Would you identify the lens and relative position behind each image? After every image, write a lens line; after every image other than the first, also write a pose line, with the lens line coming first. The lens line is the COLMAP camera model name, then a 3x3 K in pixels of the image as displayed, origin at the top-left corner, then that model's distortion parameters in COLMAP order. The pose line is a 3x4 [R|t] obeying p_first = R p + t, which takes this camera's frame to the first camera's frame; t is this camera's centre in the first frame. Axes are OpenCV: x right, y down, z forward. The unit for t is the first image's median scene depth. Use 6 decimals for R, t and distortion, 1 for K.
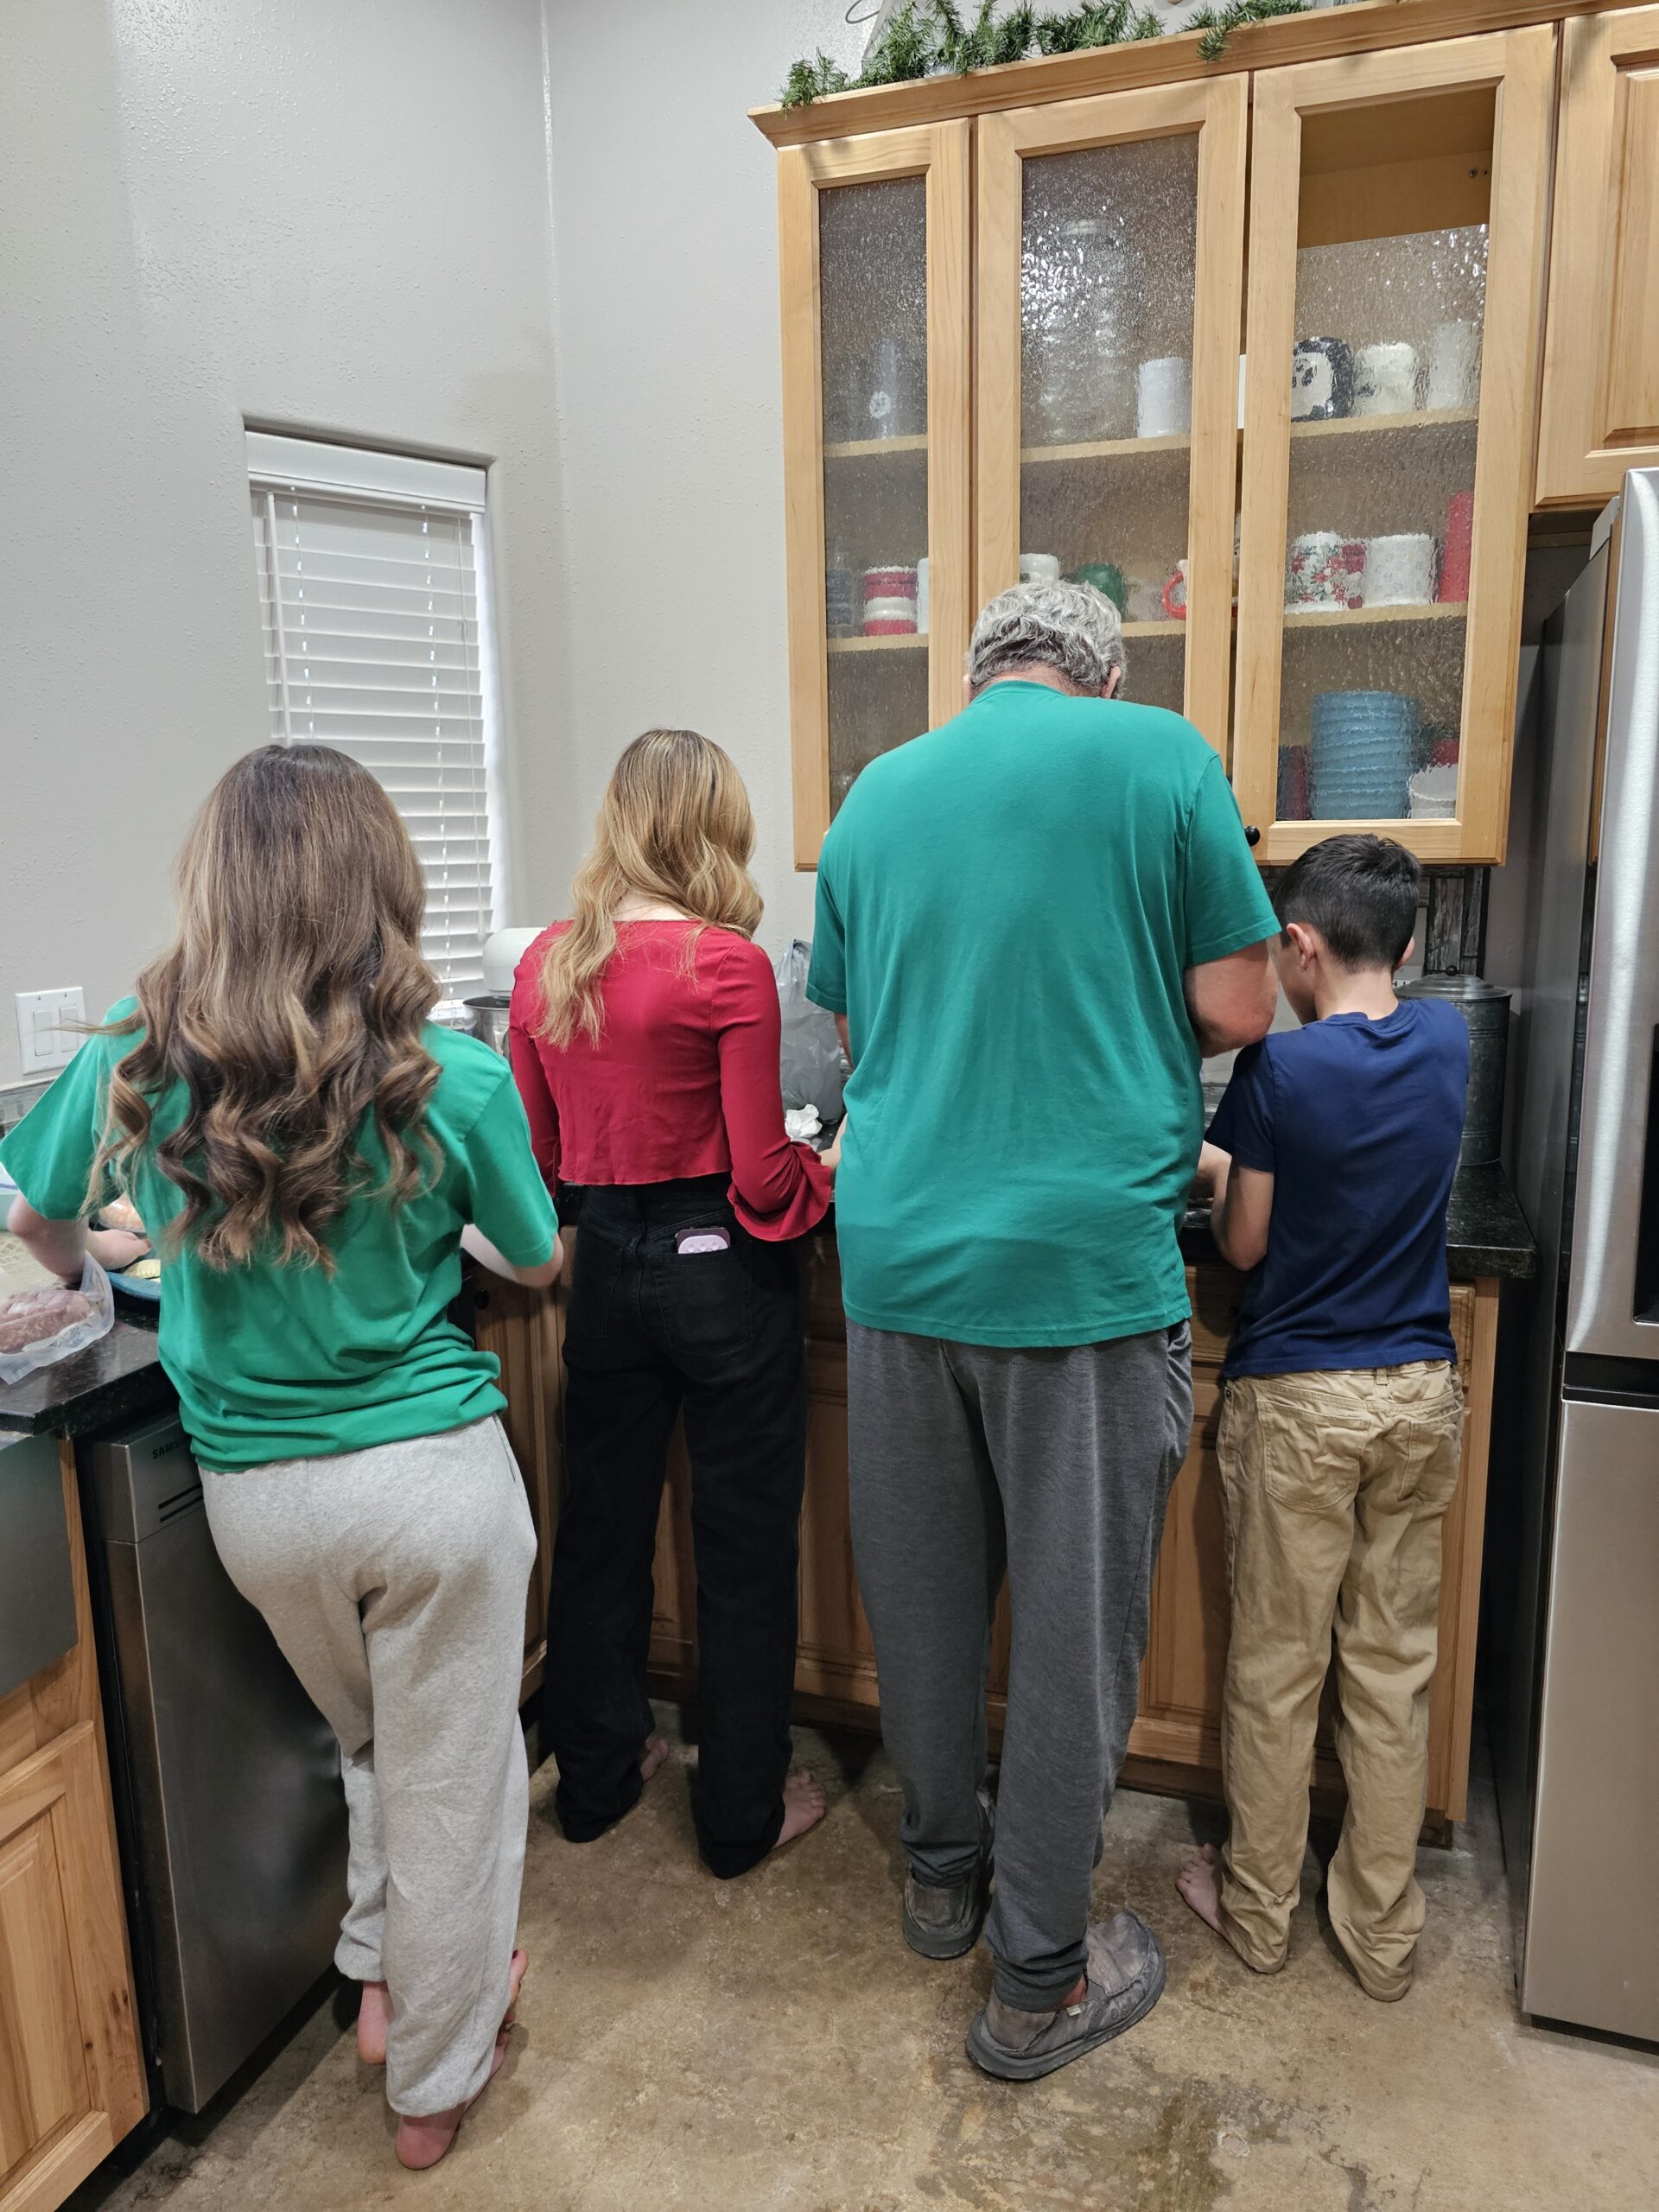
lens RADIAL K [[1500.6, 0, 877.8], [0, 1500.6, 1105.6], [0, 0, 1]] dist [0.037986, -0.032410]
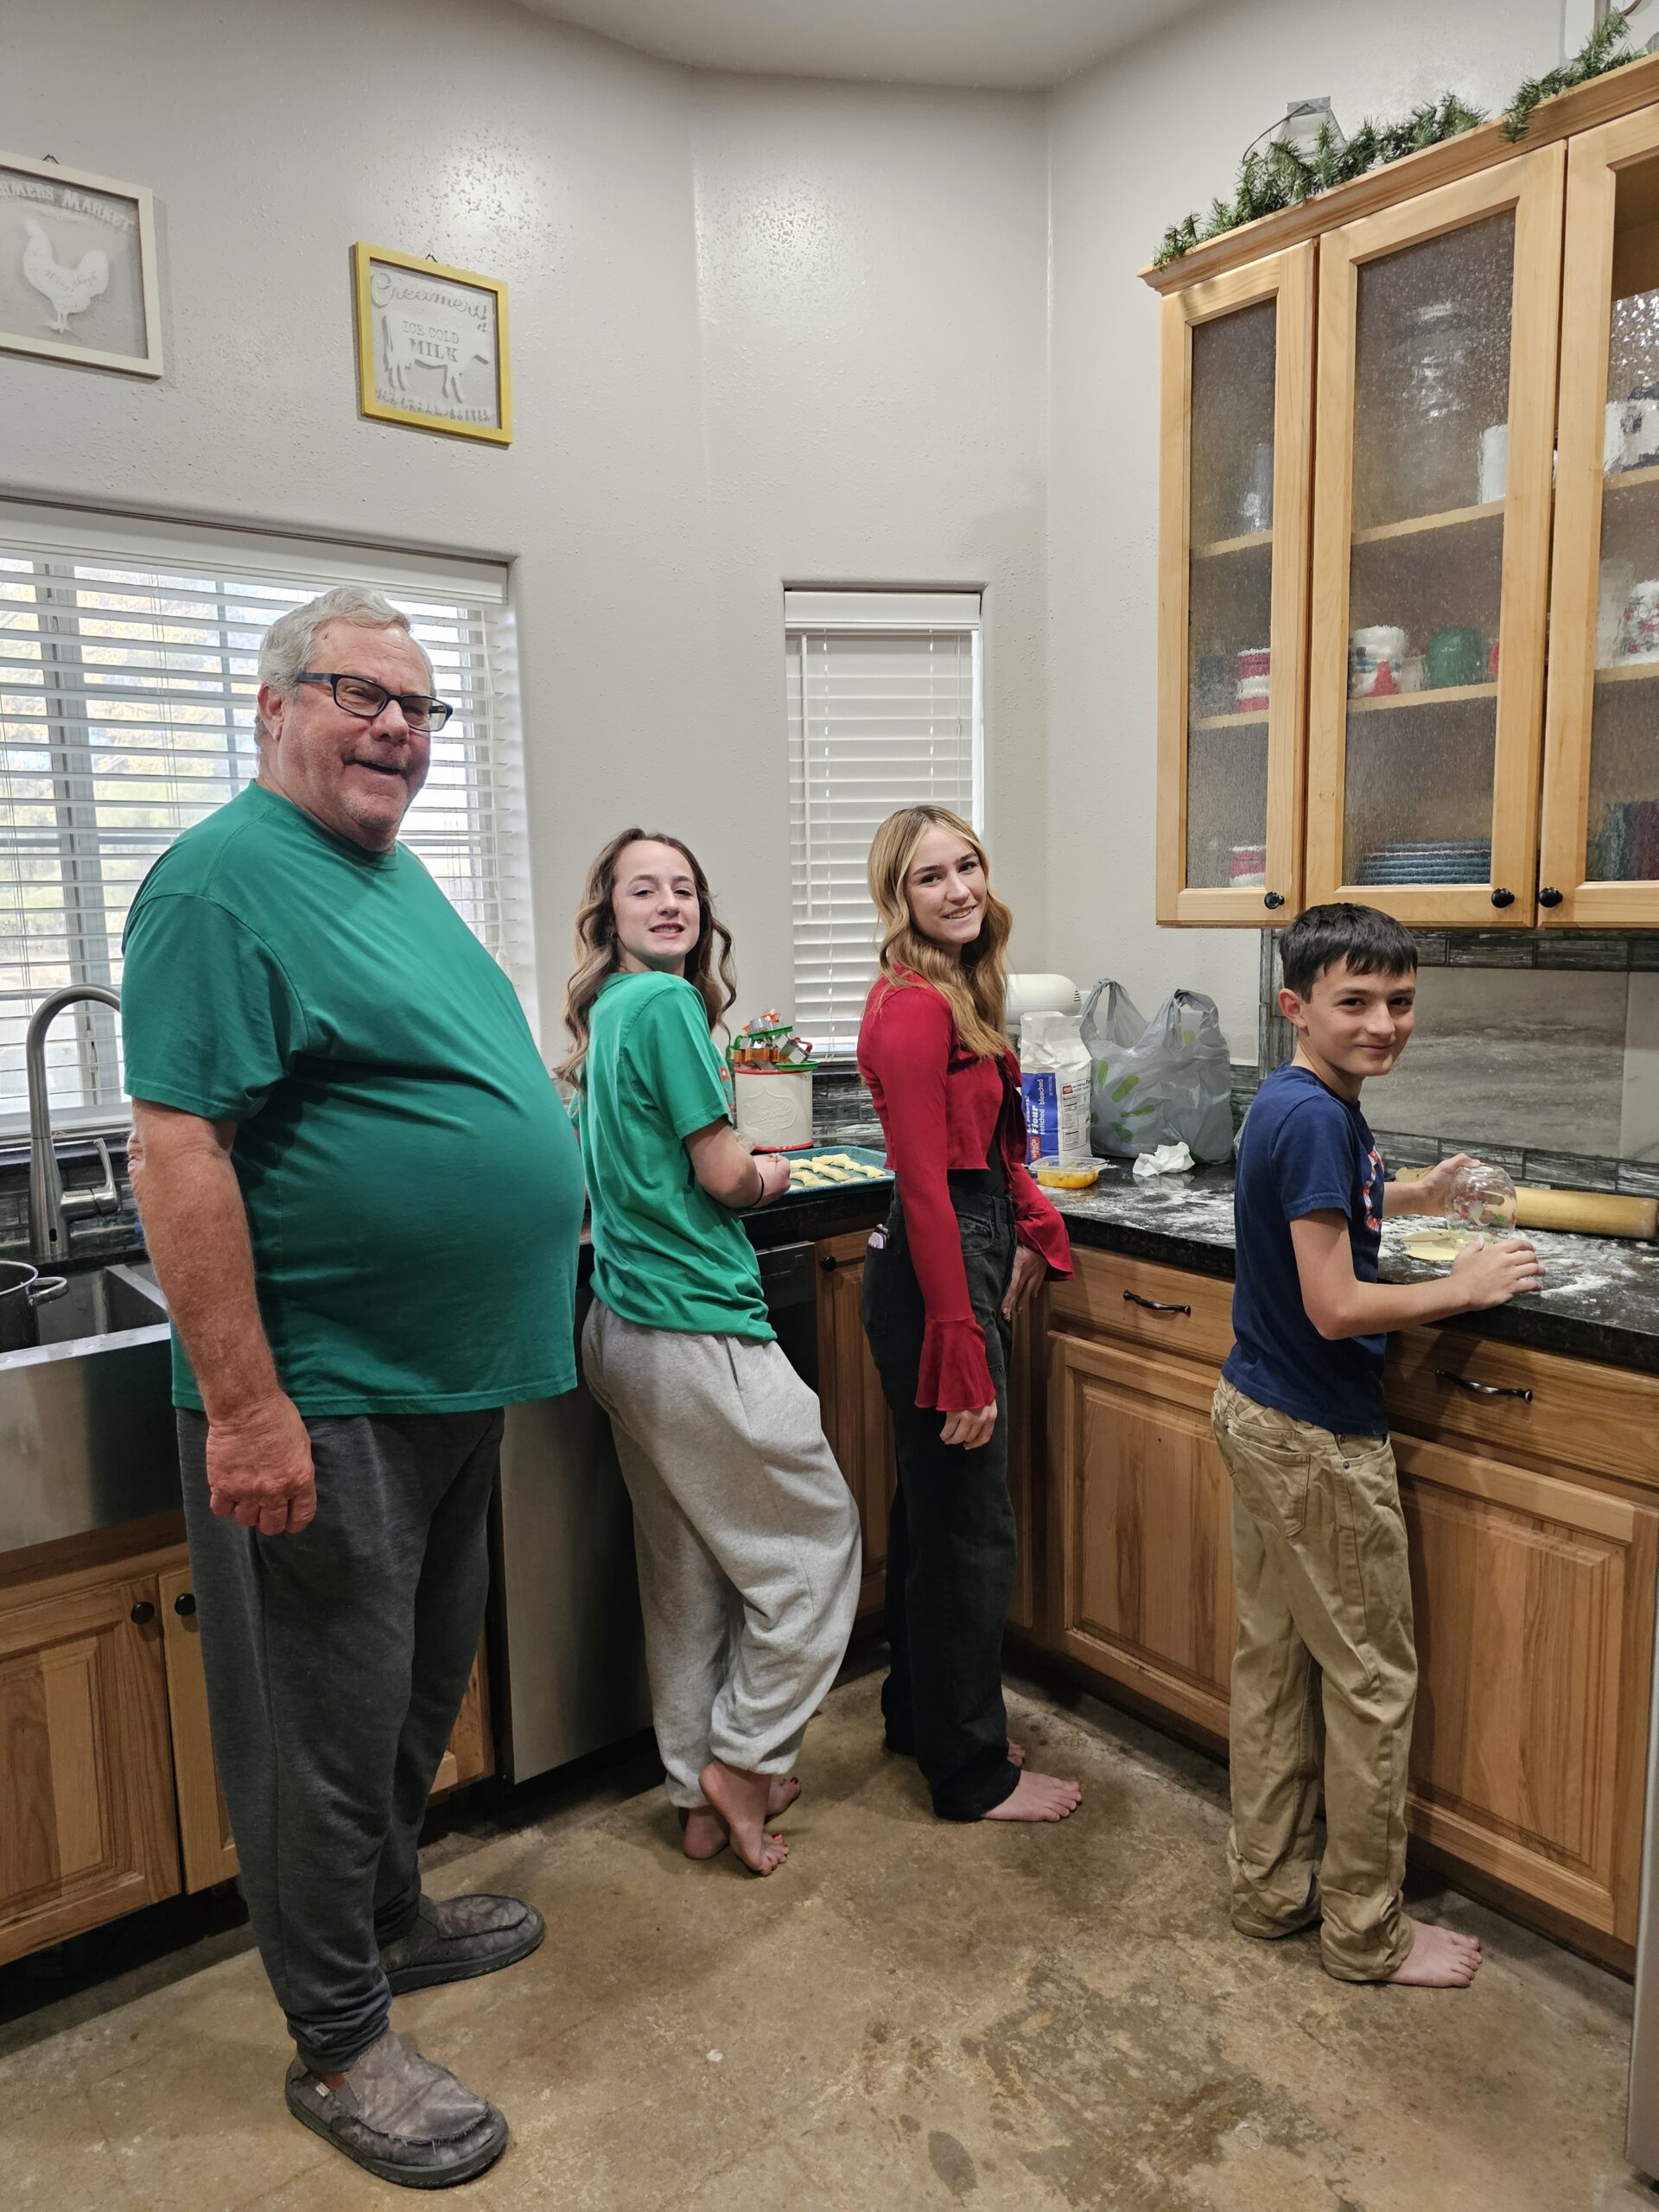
lens RADIAL K [[1500.6, 0, 833.0], [0, 1500.6, 1110.2], [0, 0, 1]] dist [0.037986, -0.032410]
pose [[0.841301, 0.074170, -0.535455, 0.385660], [-0.091445, 0.995794, -0.005743, 0.006206], [0.532776, 0.053797, 0.844544, -0.062657]]
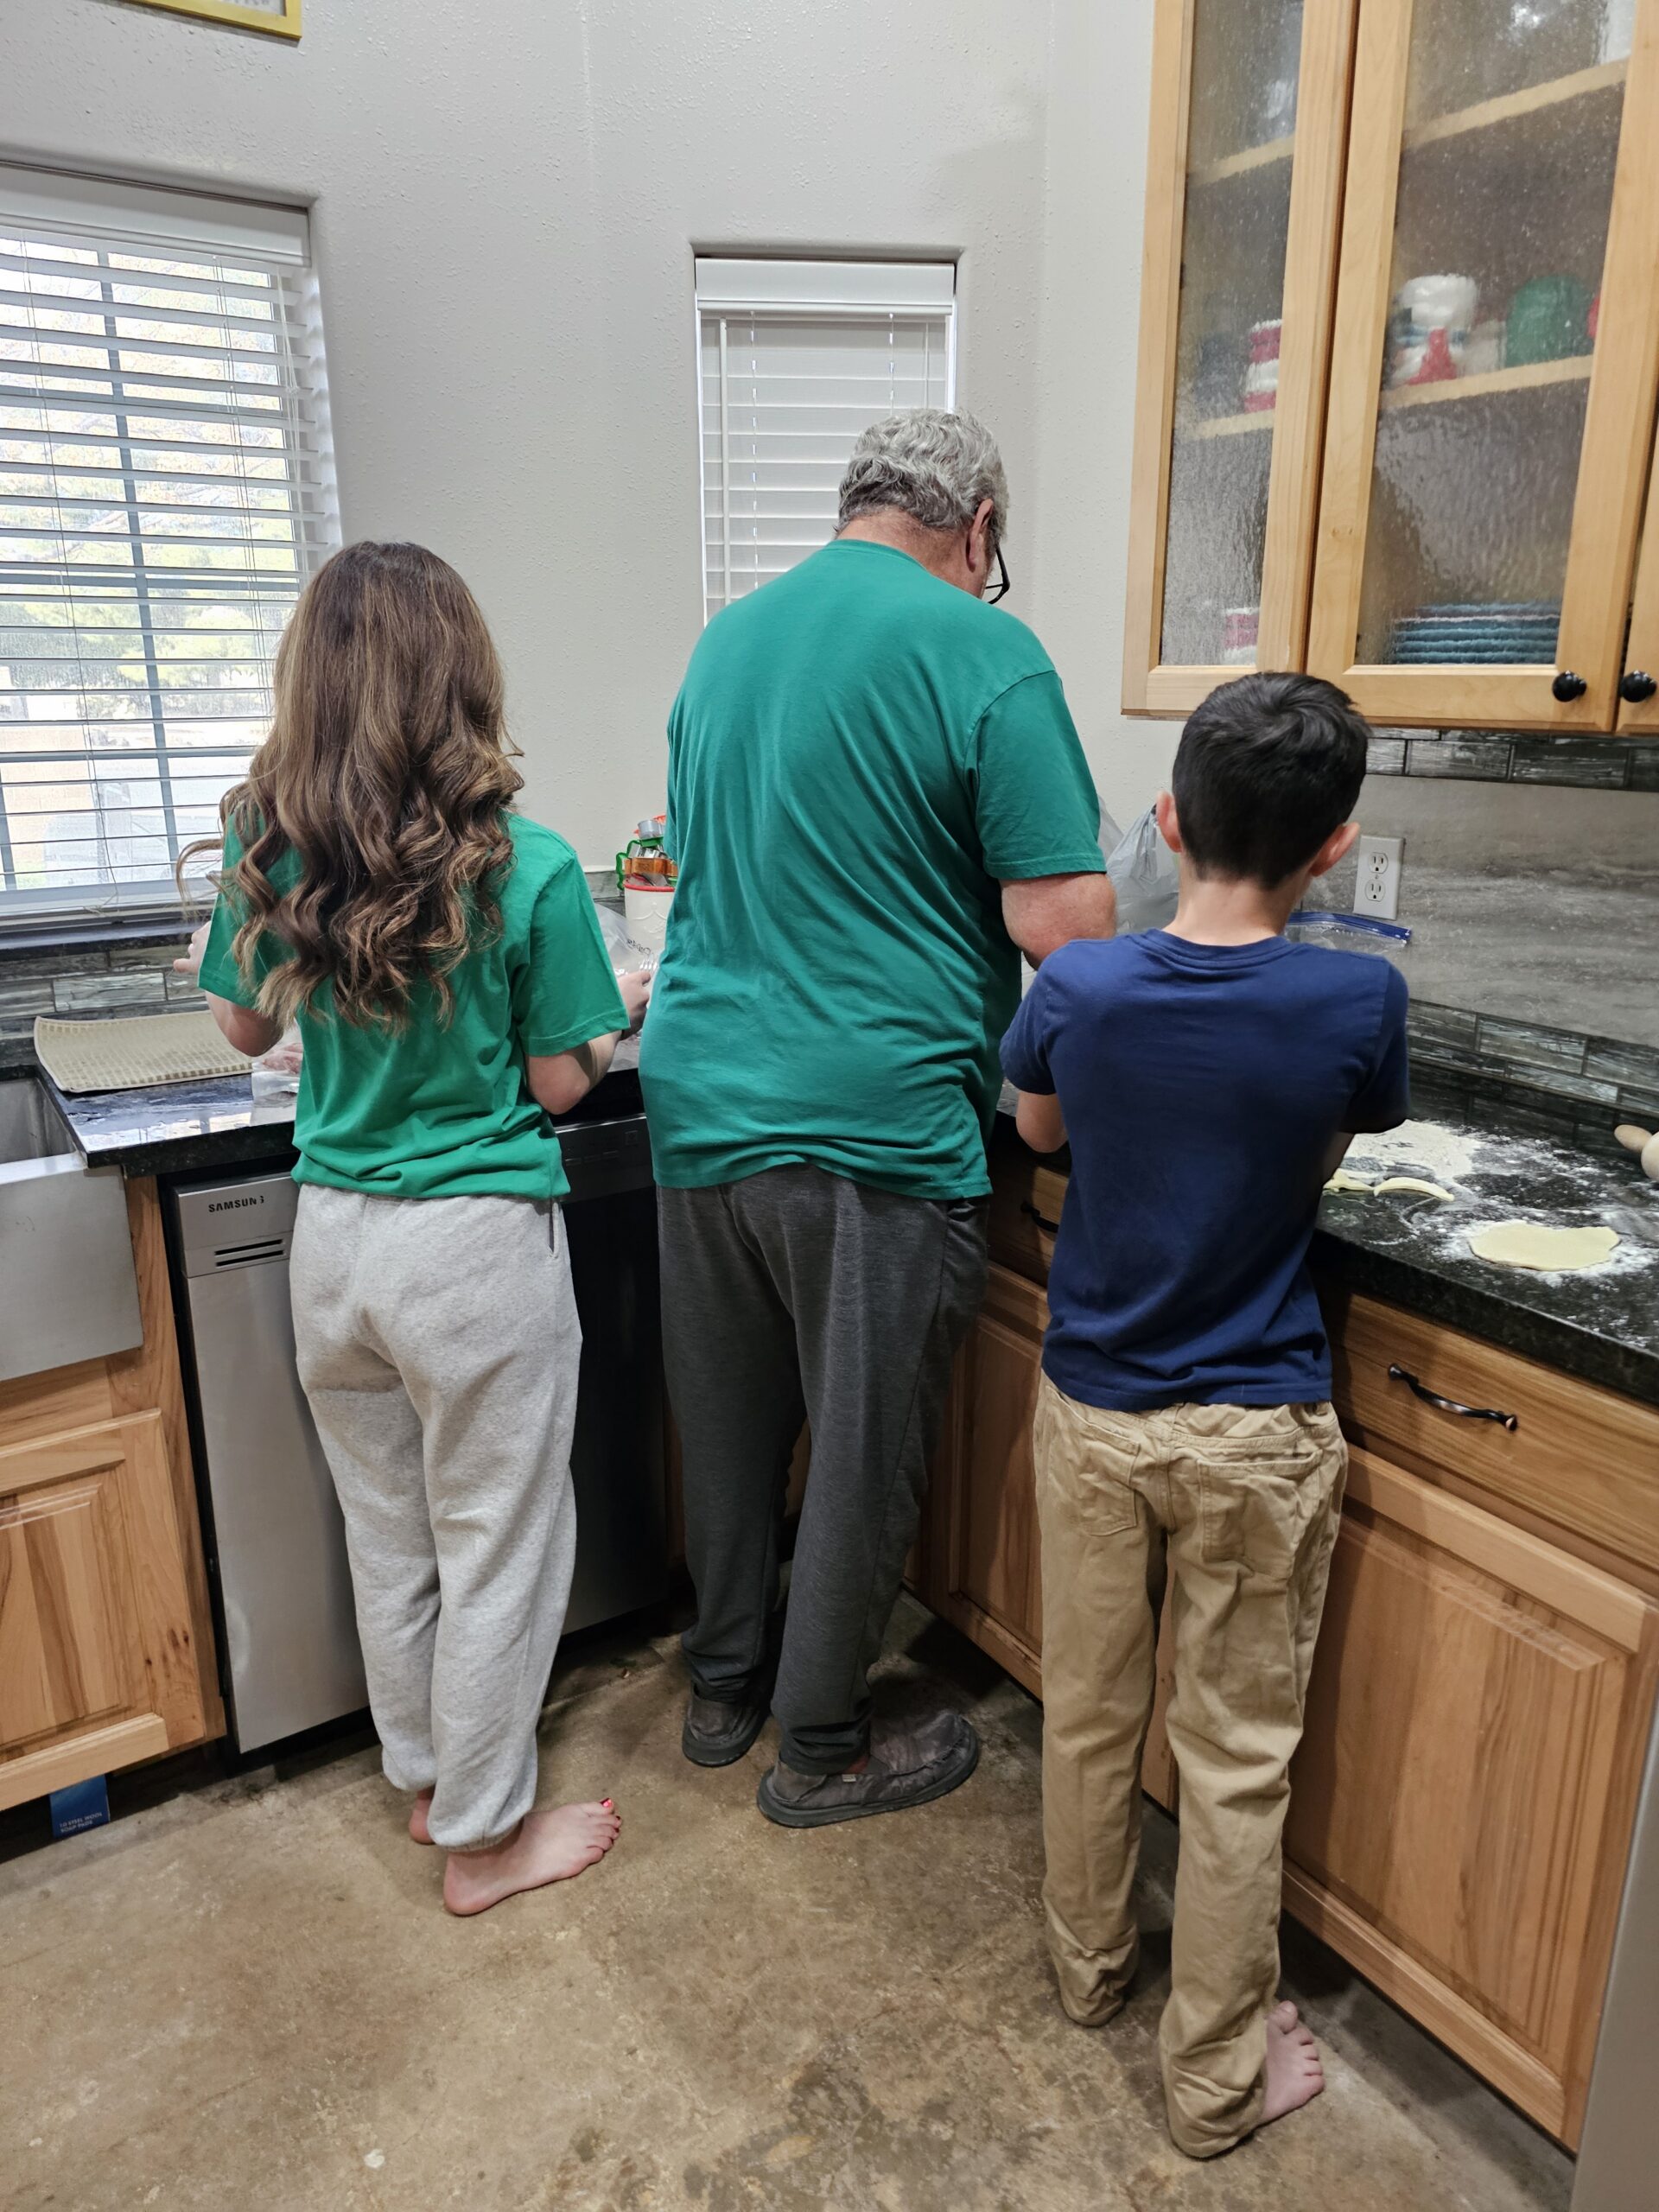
lens RADIAL K [[1500.6, 0, 830.2], [0, 1500.6, 1091.5], [0, 0, 1]] dist [0.037986, -0.032410]
pose [[0.787429, 0.180741, -0.589311, 0.386271], [-0.125722, 0.983041, 0.133510, -0.048871], [0.603448, -0.031040, 0.796798, 0.253782]]
